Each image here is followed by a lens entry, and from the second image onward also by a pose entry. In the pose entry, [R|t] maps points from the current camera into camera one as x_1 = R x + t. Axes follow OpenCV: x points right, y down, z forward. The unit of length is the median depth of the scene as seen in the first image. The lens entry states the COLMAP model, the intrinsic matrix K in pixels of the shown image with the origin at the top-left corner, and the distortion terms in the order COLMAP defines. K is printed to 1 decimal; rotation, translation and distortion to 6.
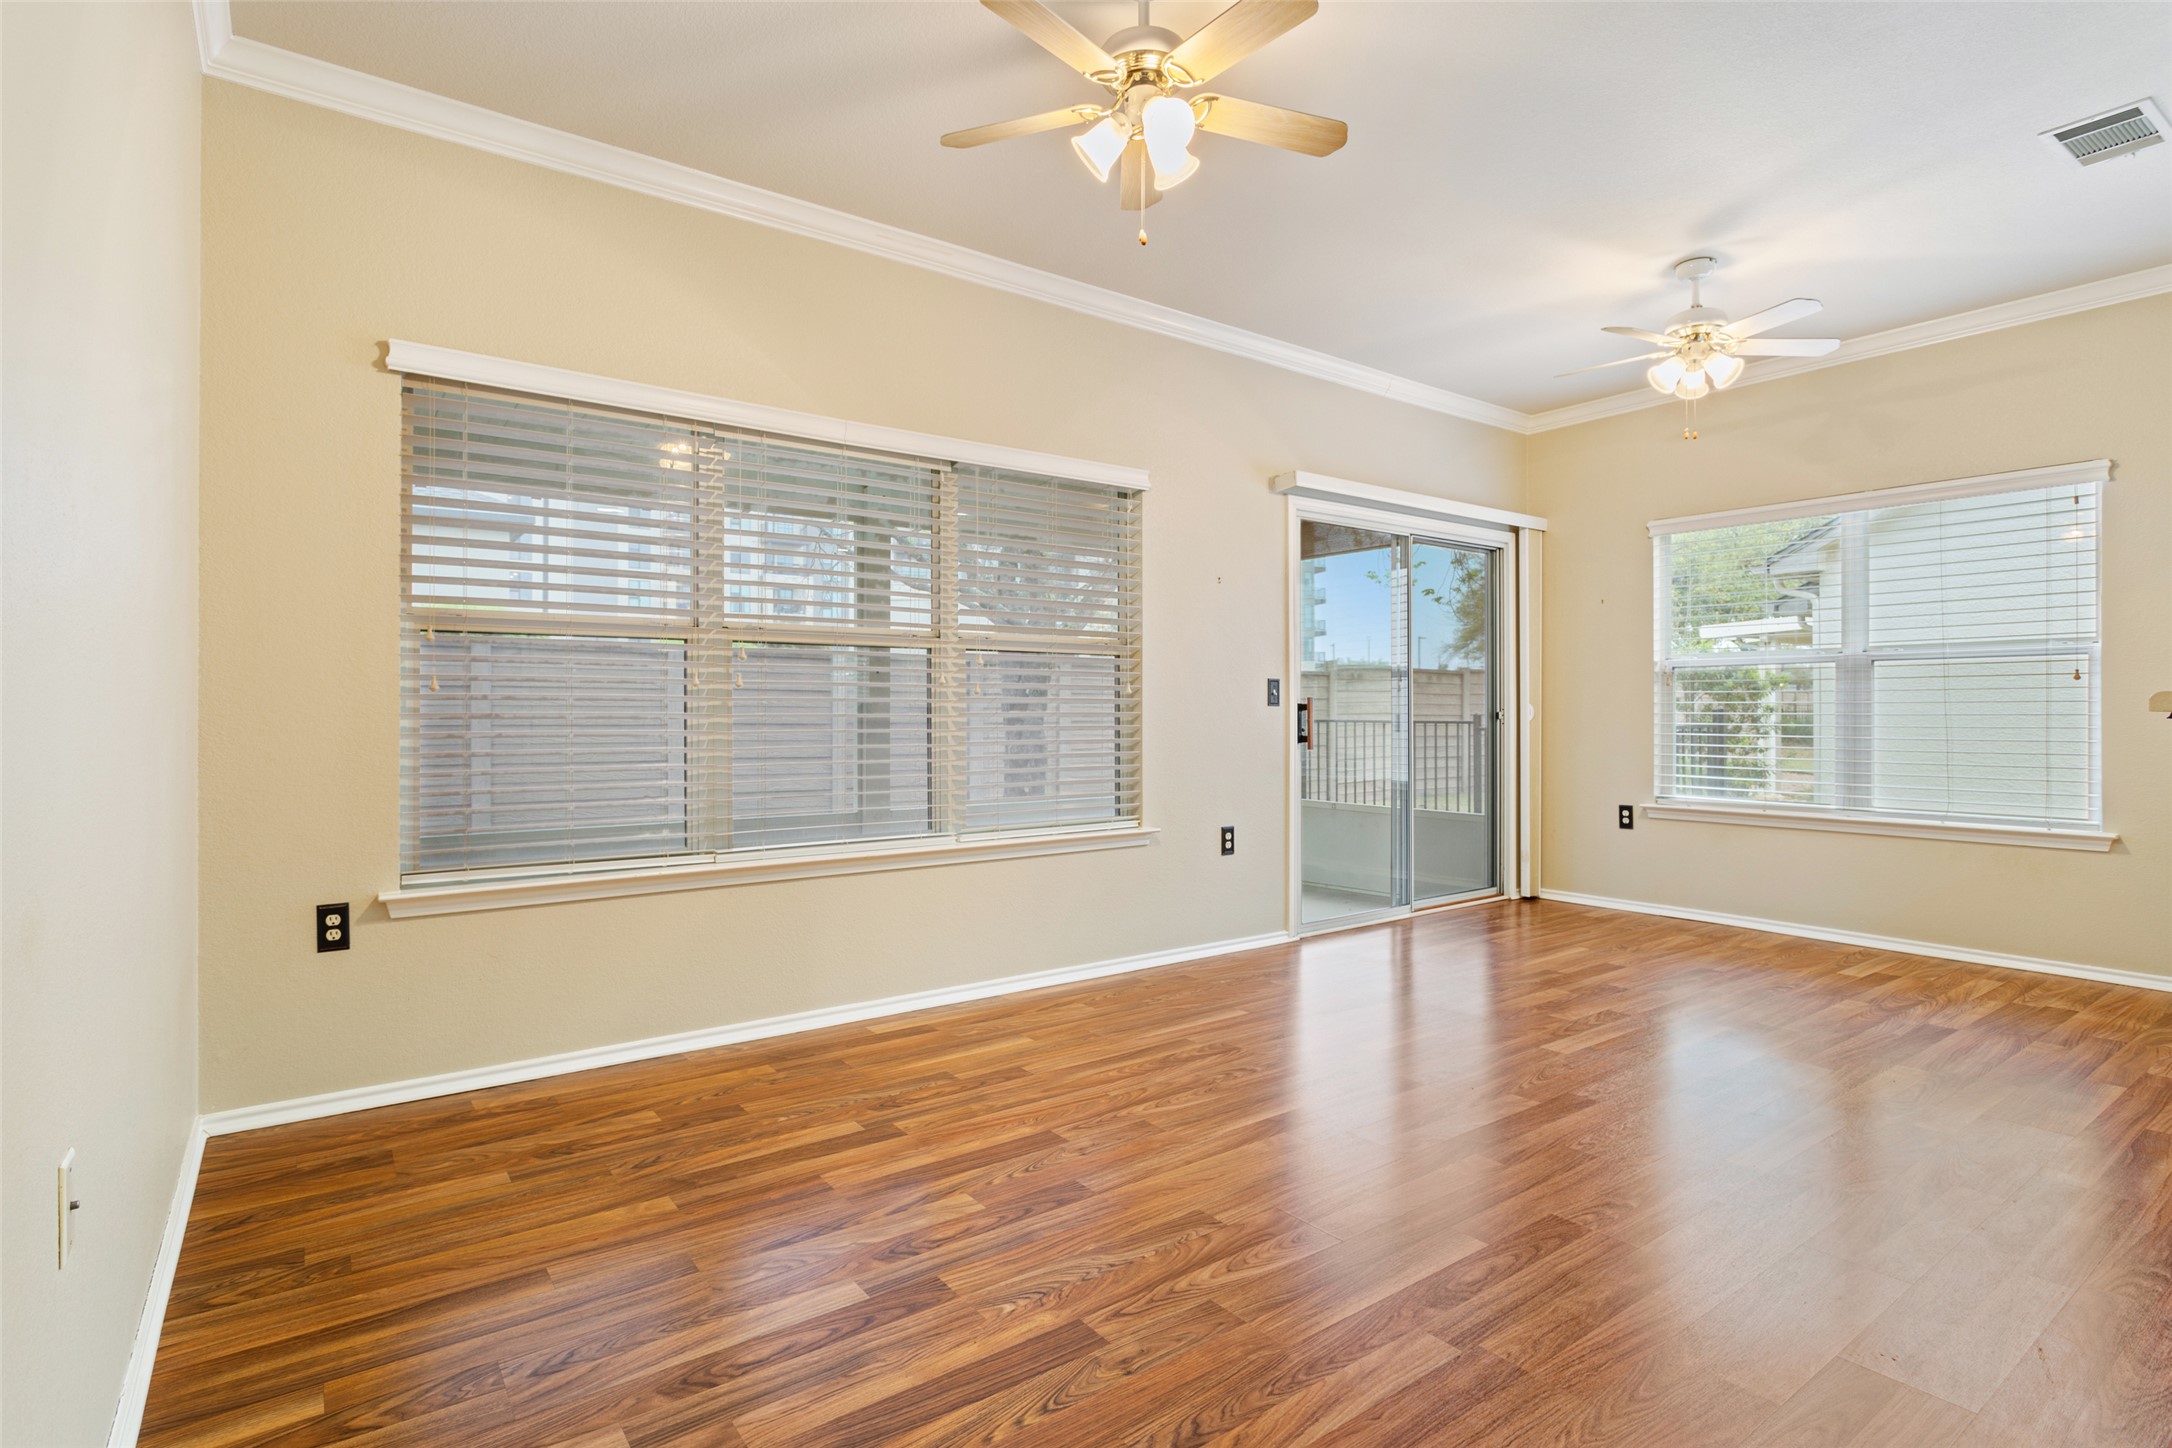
lens RADIAL K [[1083.7, 0, 1086.2], [0, 1083.7, 719.8], [0, 0, 1]] dist [-0.016850, 0.007348]
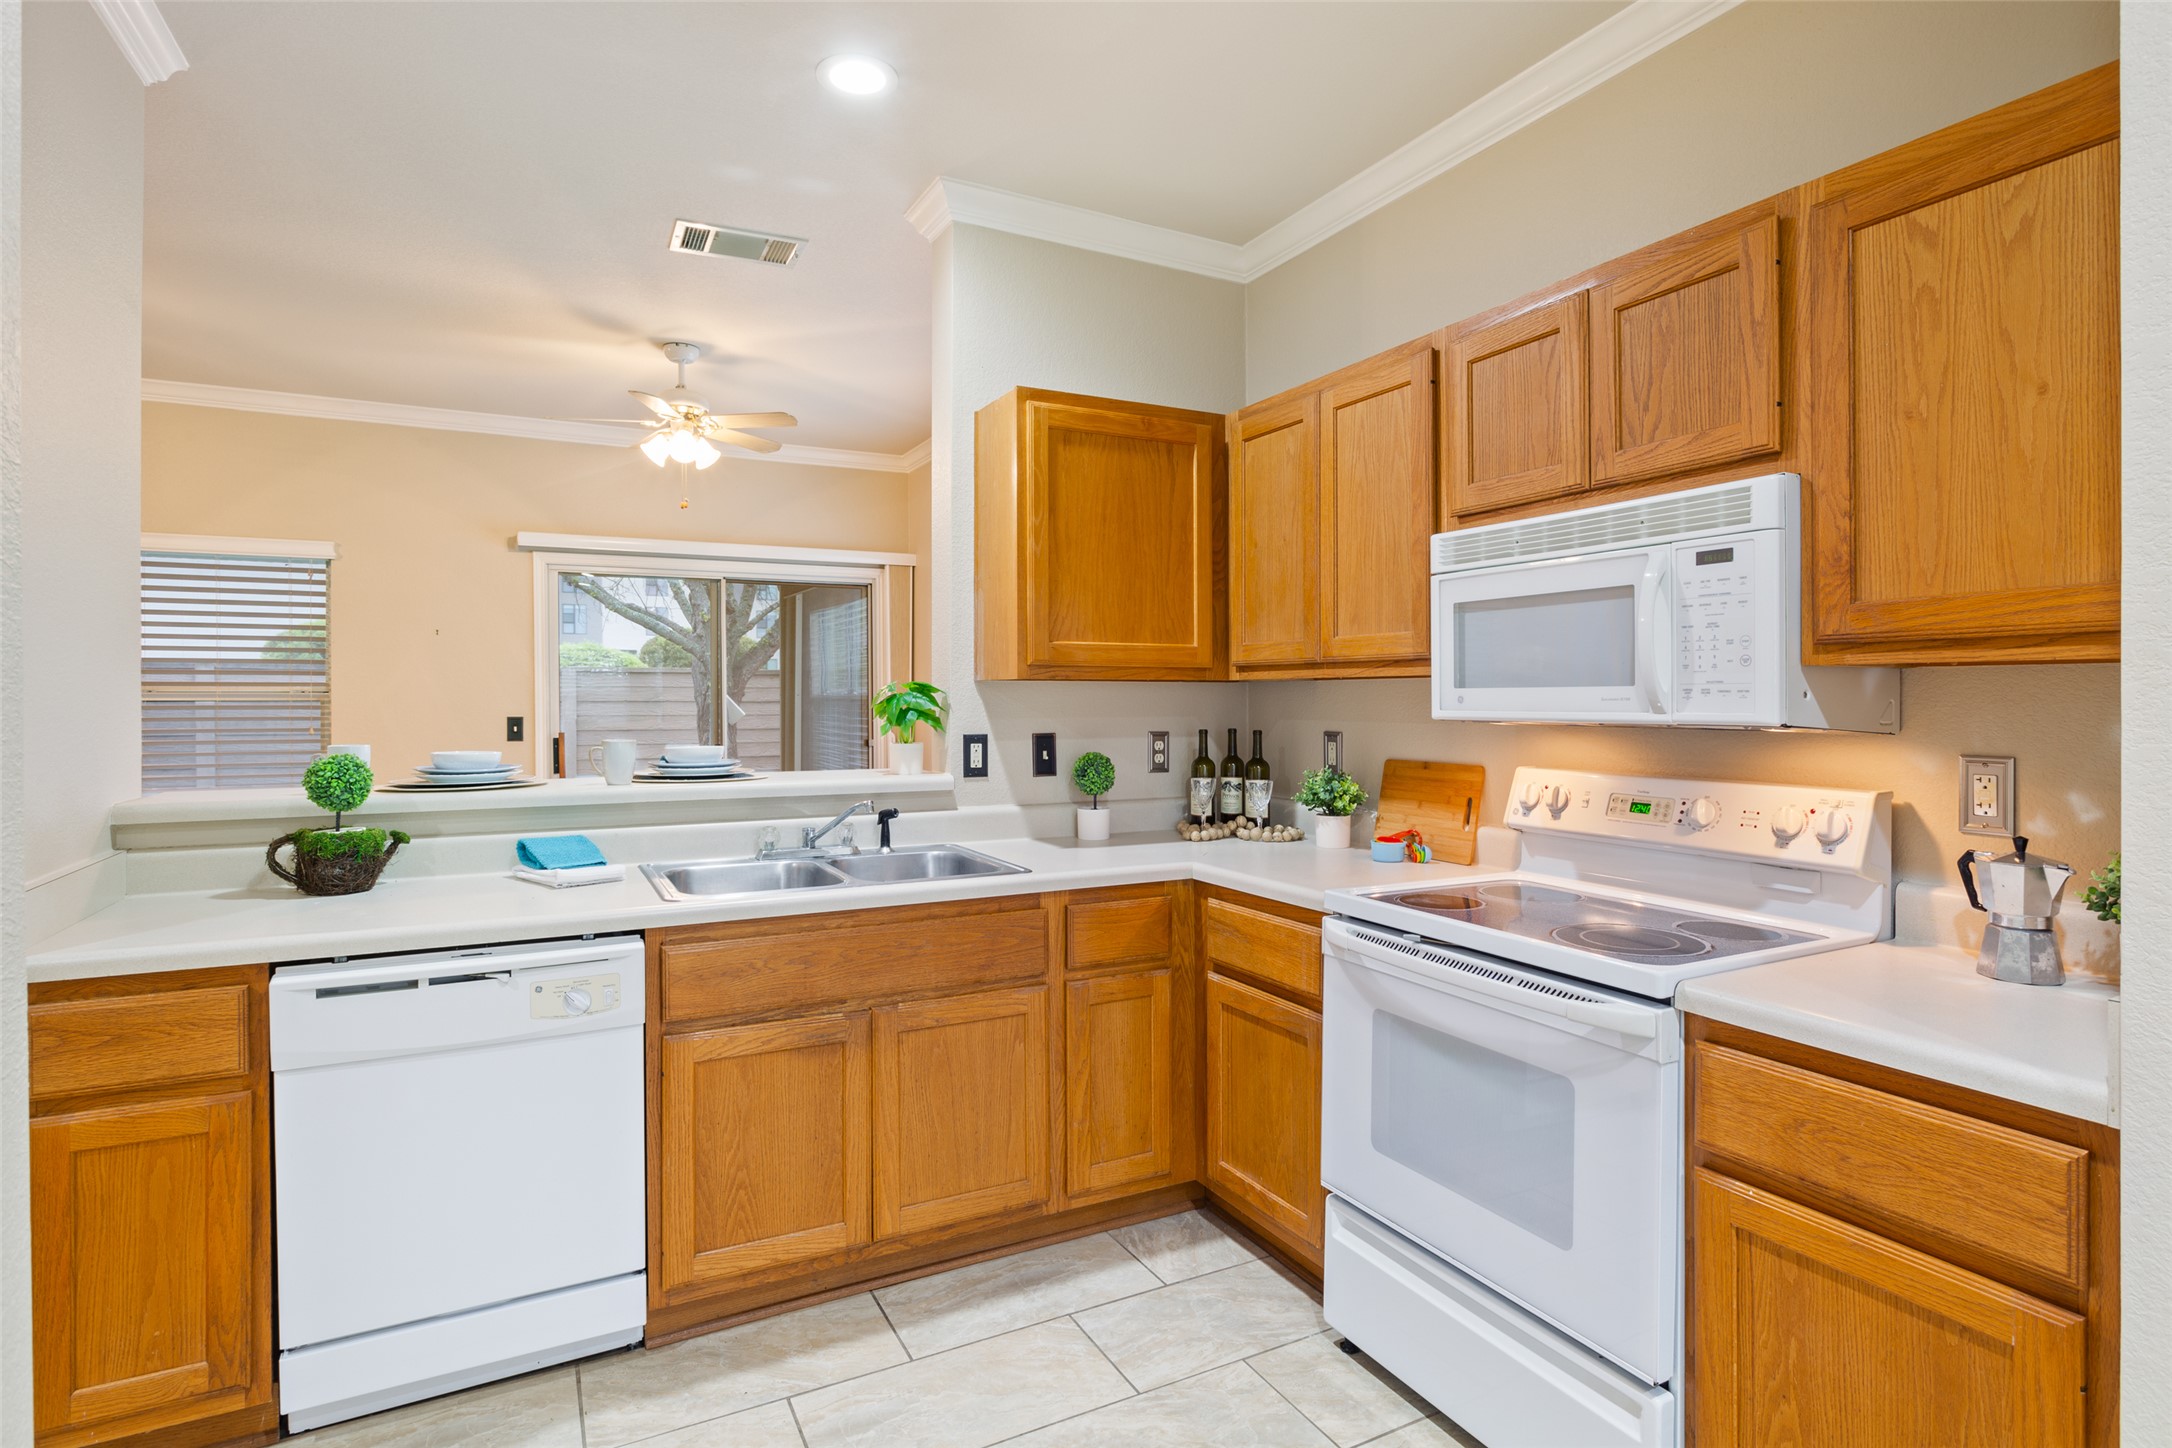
lens RADIAL K [[1083.7, 0, 1077.2], [0, 1083.7, 694.9], [0, 0, 1]] dist [-0.016850, 0.007348]
pose [[0.989021, -0.001868, -0.147764, 1.063037], [0.001272, 0.999991, -0.004128, -0.064988], [0.147770, 0.003895, 0.989014, -0.012651]]
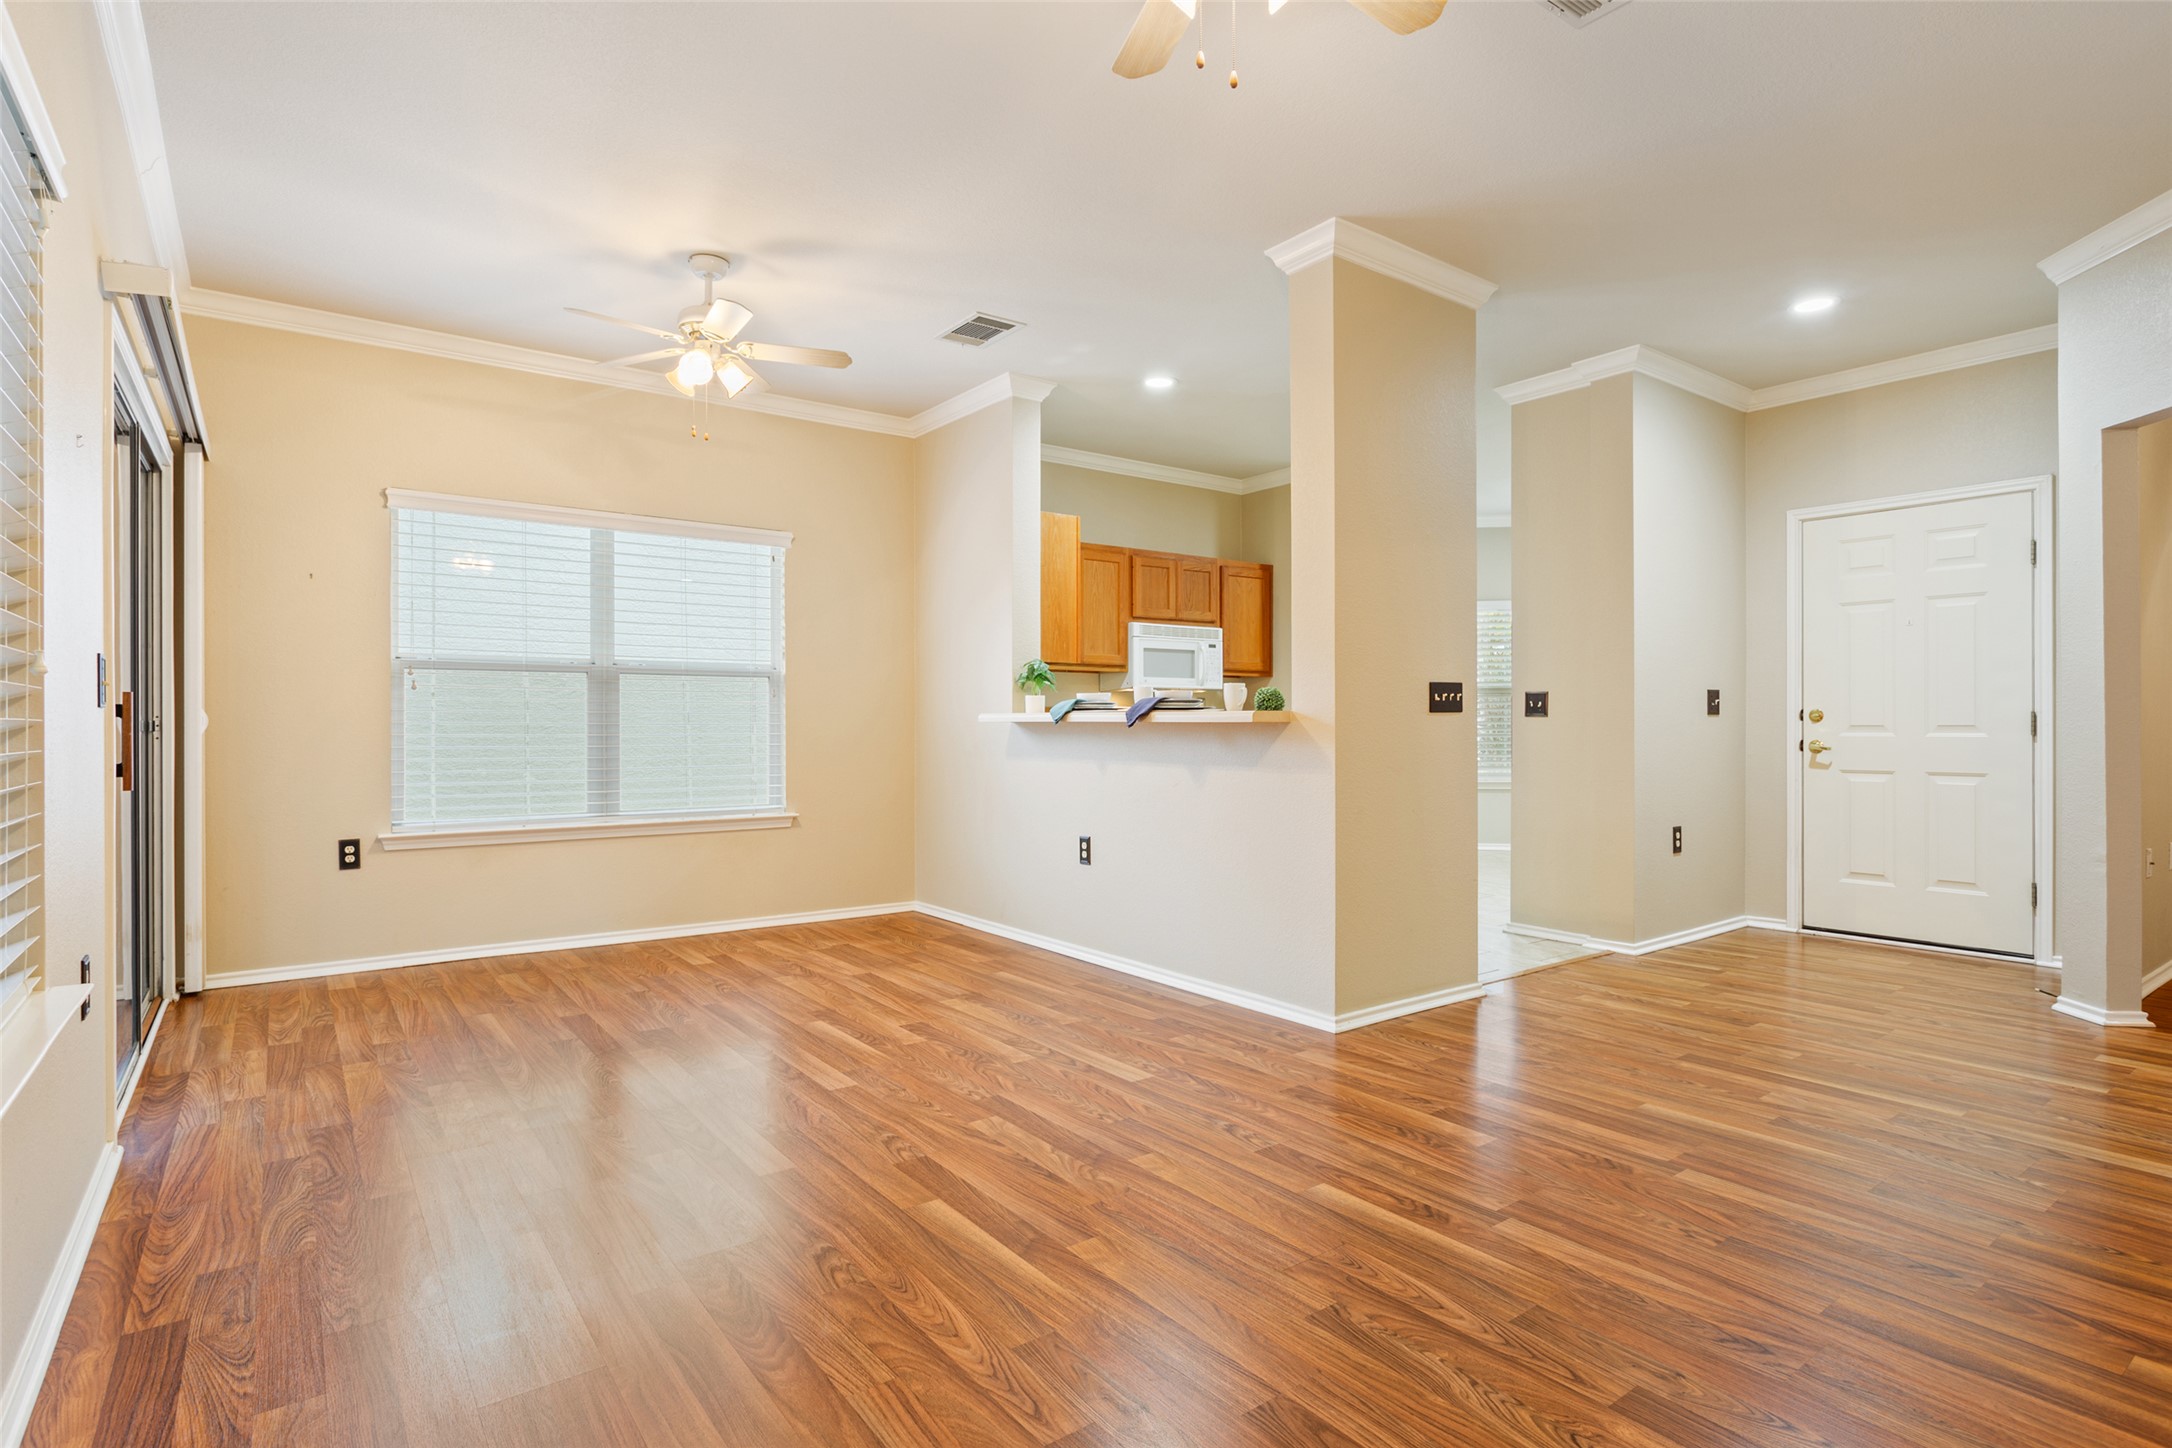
lens RADIAL K [[1083.7, 0, 1089.9], [0, 1083.7, 726.0], [0, 0, 1]] dist [-0.016850, 0.007348]
pose [[-0.005889, -0.000404, 0.999983, -0.390737], [0.005995, 0.999982, 0.000440, -0.001133], [-0.999965, 0.005997, -0.005887, 0.631943]]
